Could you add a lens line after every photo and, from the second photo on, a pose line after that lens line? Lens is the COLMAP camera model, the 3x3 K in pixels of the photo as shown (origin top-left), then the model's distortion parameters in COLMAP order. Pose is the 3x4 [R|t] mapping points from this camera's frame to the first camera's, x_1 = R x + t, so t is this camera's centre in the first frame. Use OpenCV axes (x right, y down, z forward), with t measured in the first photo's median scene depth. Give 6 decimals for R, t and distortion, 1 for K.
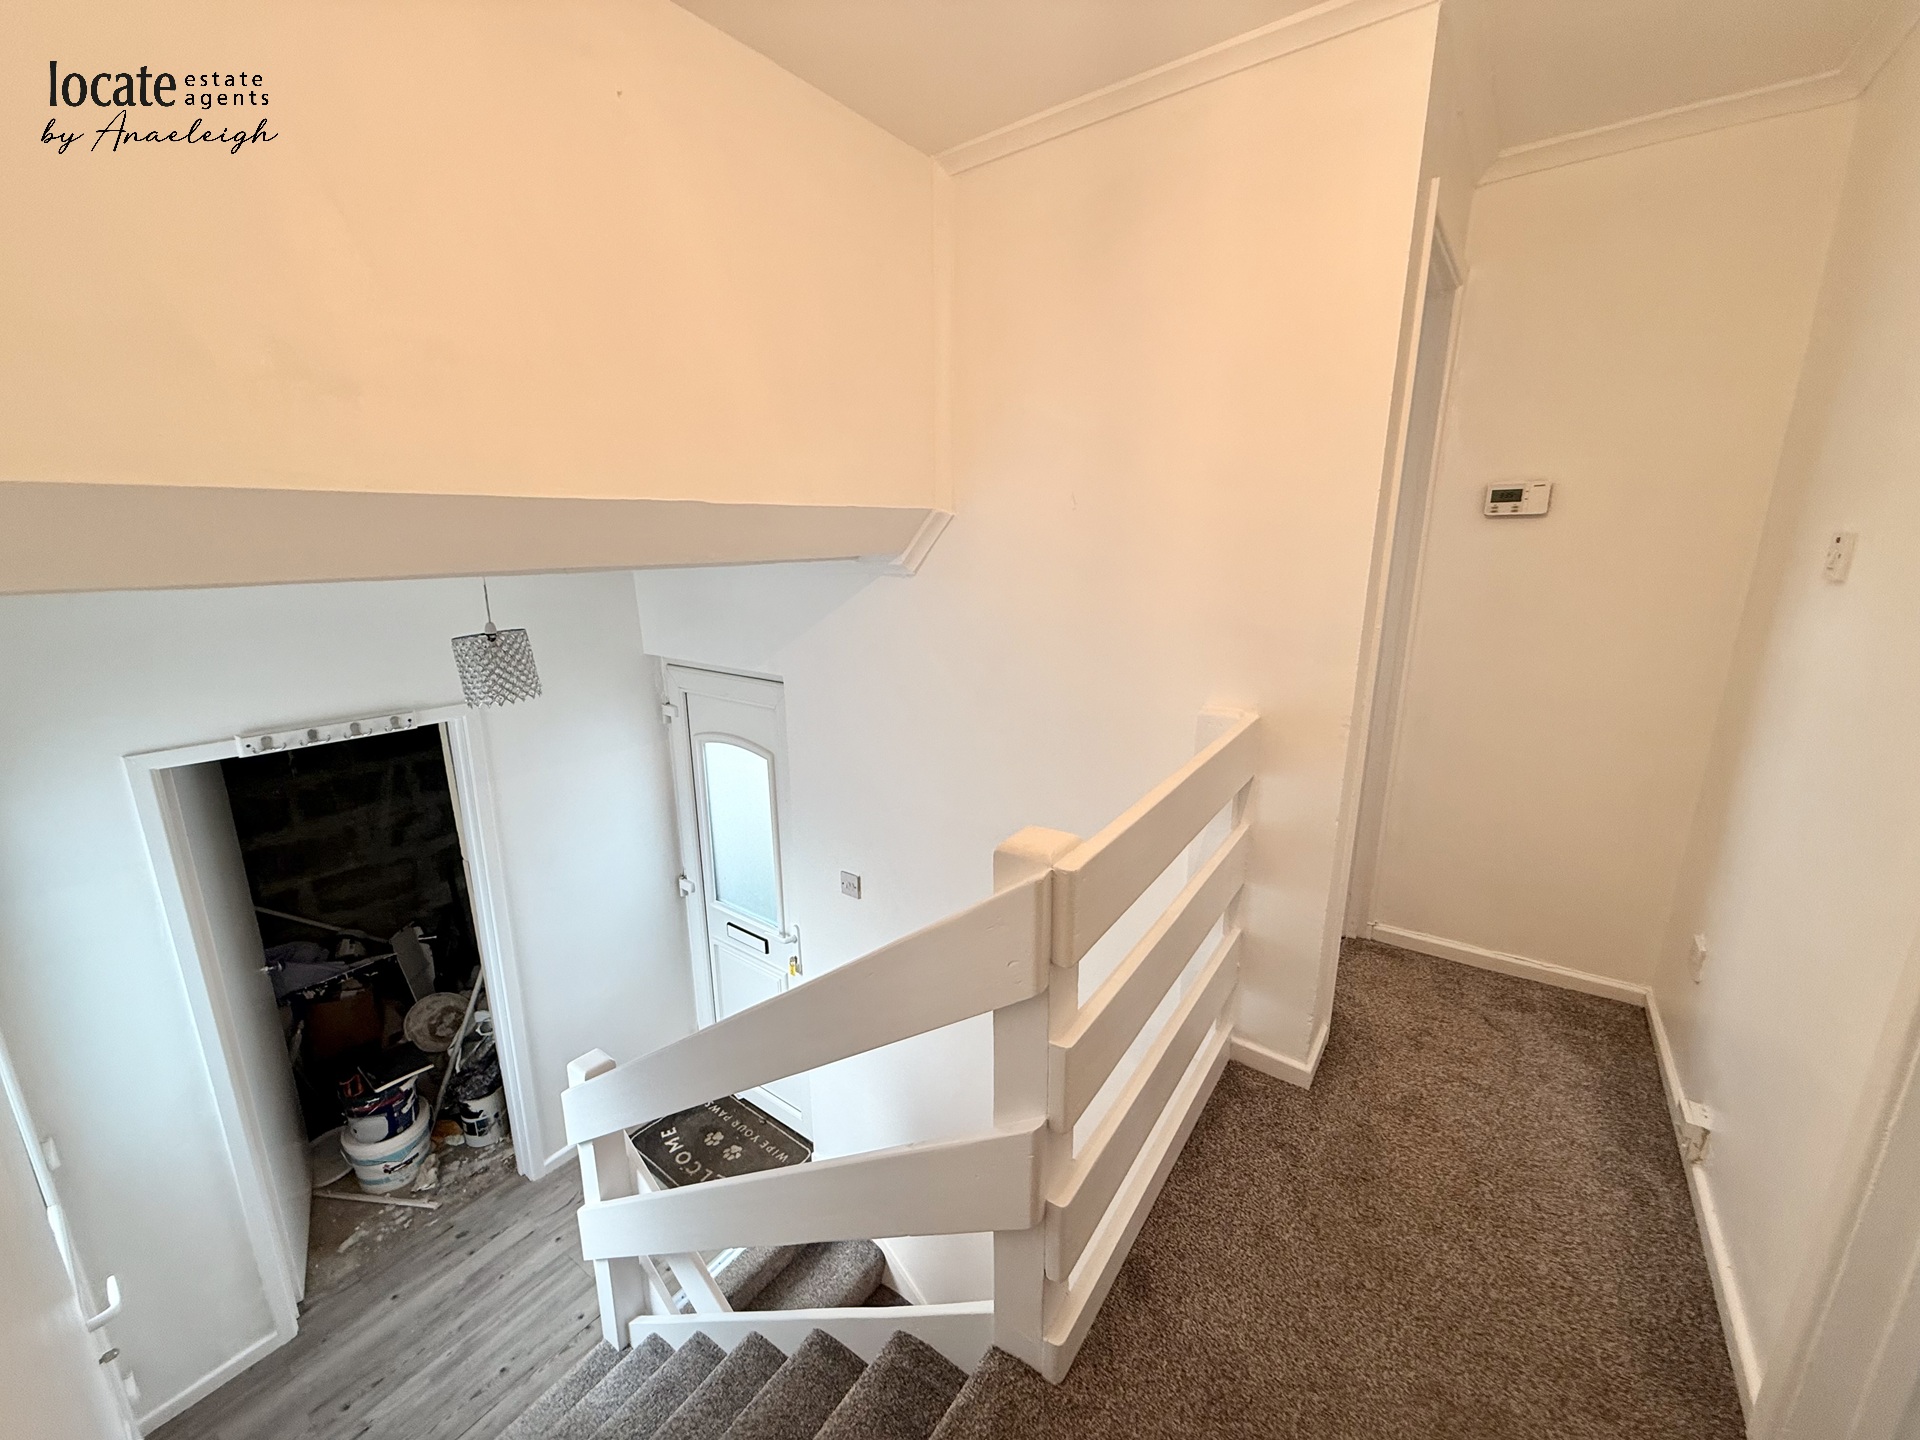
lens RADIAL K [[758.5, 0, 954.3], [0, 758.5, 721.7], [0, 0, 1]] dist [-0.001461, 0.000343]
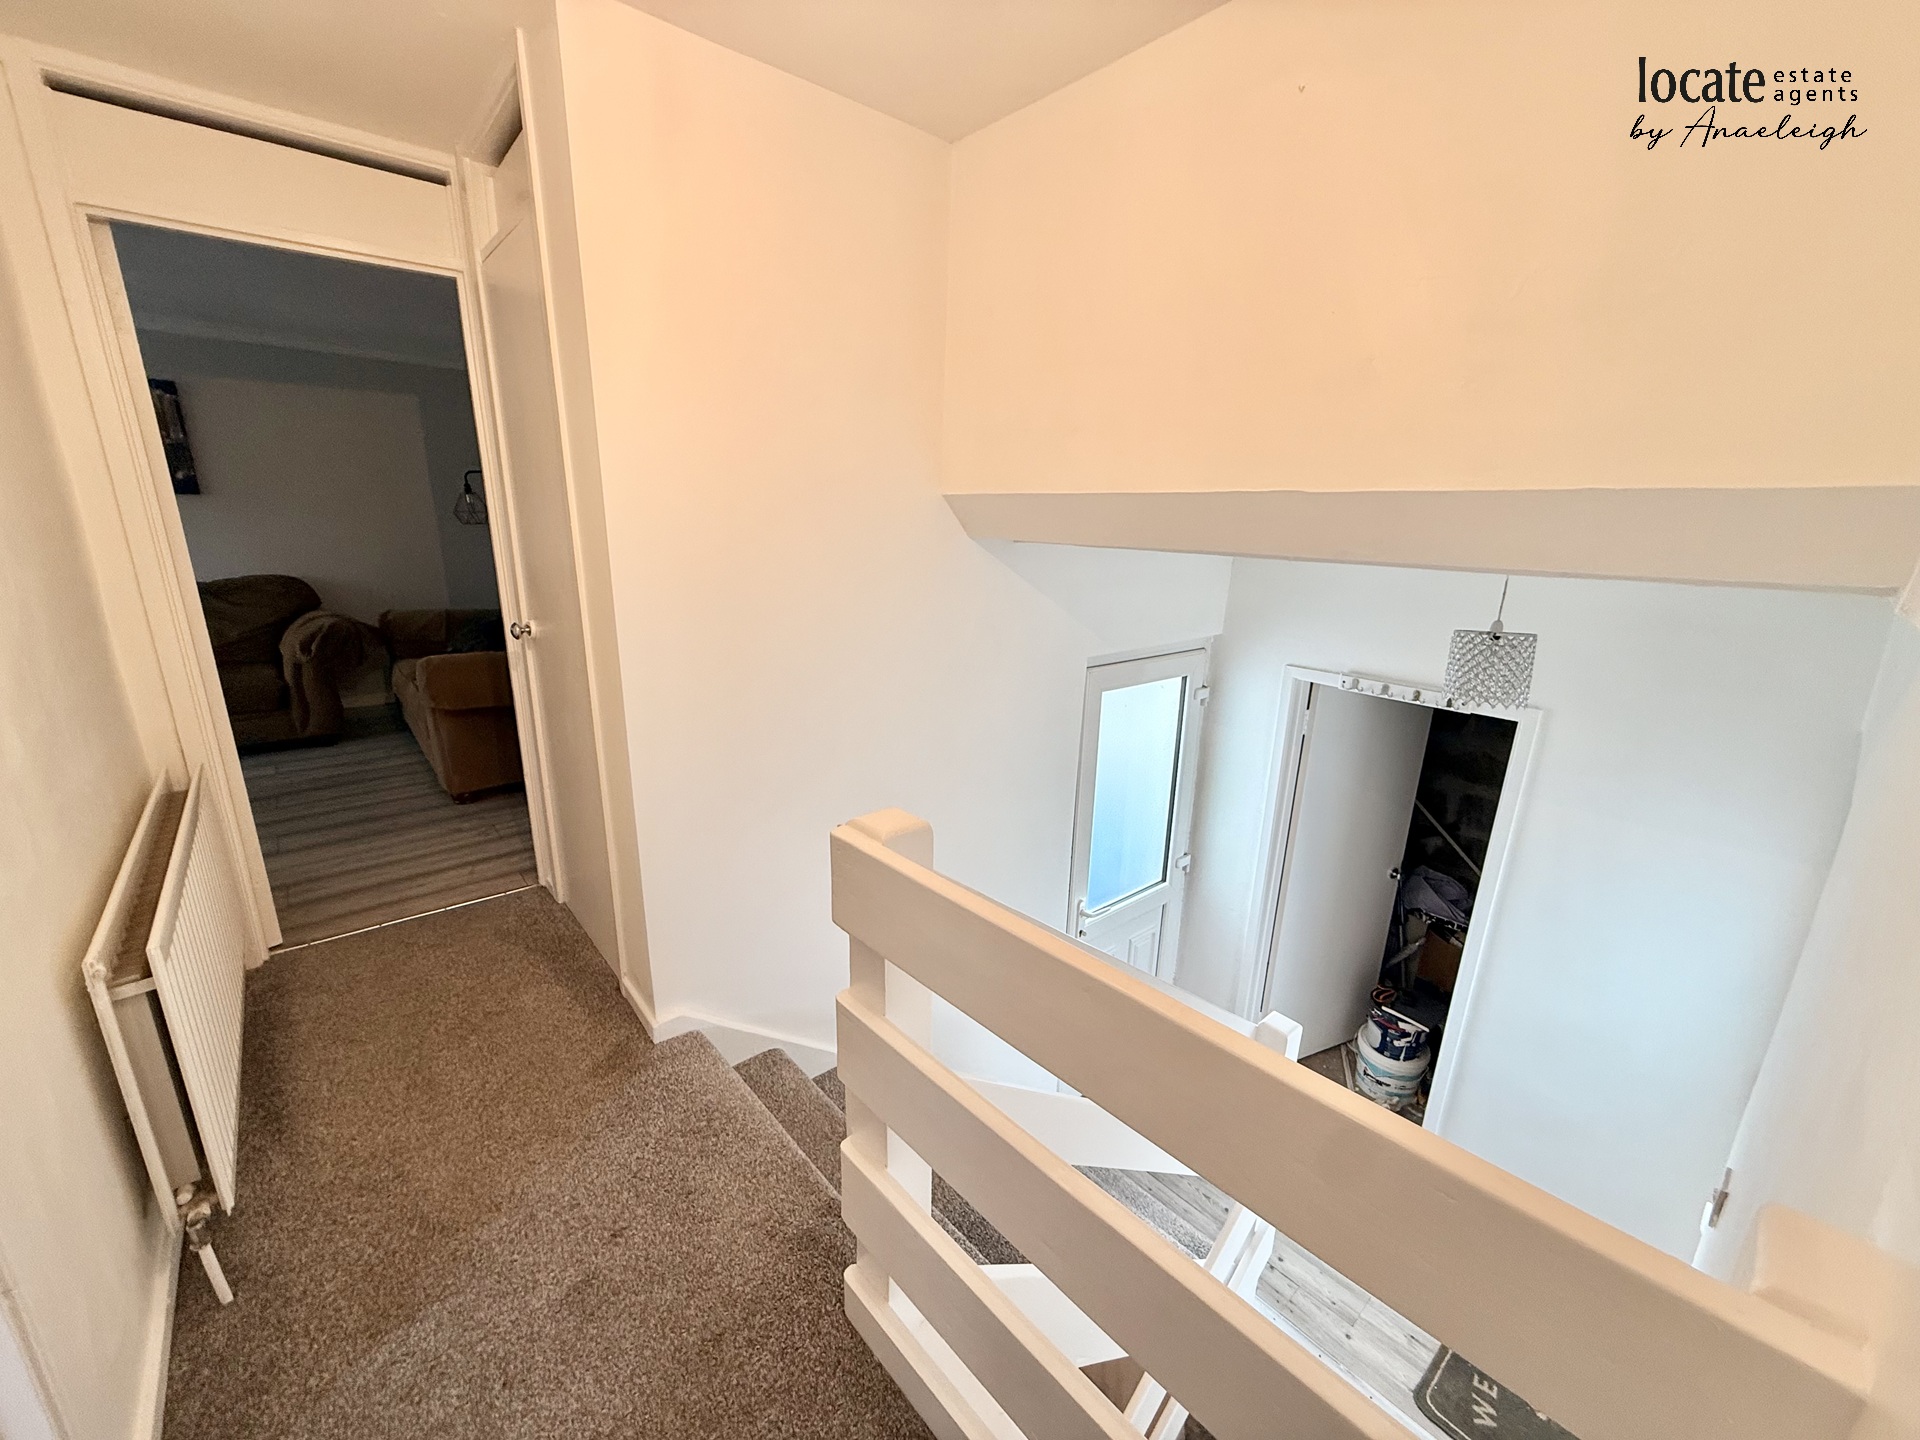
lens RADIAL K [[758.5, 0, 954.3], [0, 758.5, 721.7], [0, 0, 1]] dist [-0.001461, 0.000343]
pose [[-0.228069, 0.260877, -0.938045, 0.389922], [-0.254268, 0.914044, 0.316023, -0.120144], [0.939858, 0.310590, -0.142132, 0.454318]]
